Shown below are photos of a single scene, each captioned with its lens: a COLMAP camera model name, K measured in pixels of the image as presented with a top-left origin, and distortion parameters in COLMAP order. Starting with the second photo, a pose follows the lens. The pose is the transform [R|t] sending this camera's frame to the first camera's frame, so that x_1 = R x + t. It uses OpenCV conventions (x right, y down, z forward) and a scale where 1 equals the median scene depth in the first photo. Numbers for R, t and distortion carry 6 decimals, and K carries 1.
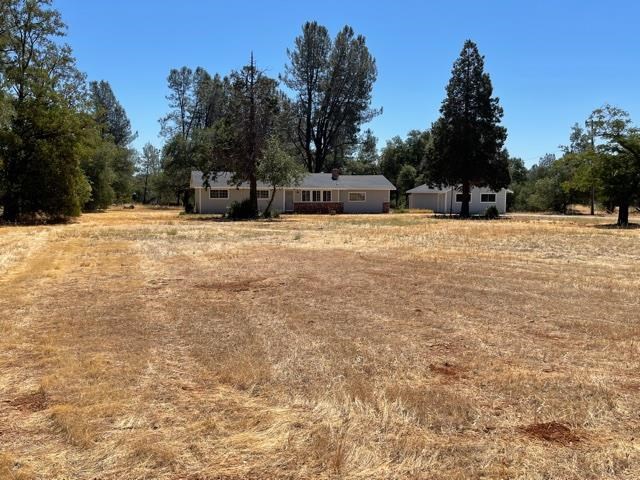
lens RADIAL K [[637.3, 0, 320.2], [0, 637.3, 238.4], [0, 0, 1]] dist [0.073286, 0.000000]
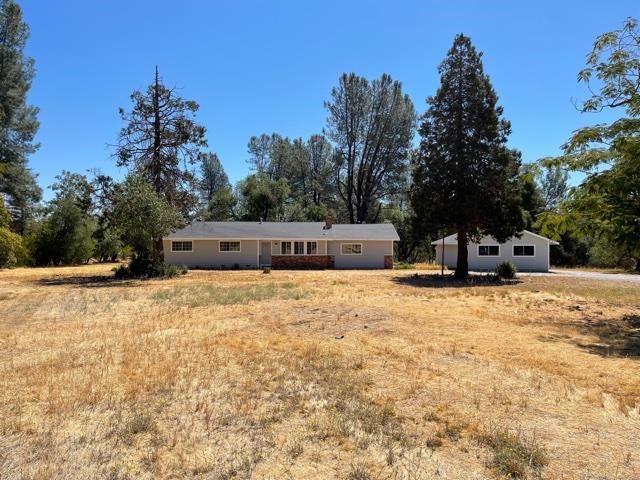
lens RADIAL K [[483.8, 0, 320.3], [0, 483.8, 243.9], [0, 0, 1]] dist [0.013664, -0.000998]
pose [[0.962722, -0.001932, -0.270485, 0.194672], [-0.018470, 0.997171, -0.072864, -0.025318], [0.269861, 0.075144, 0.959963, 0.386764]]
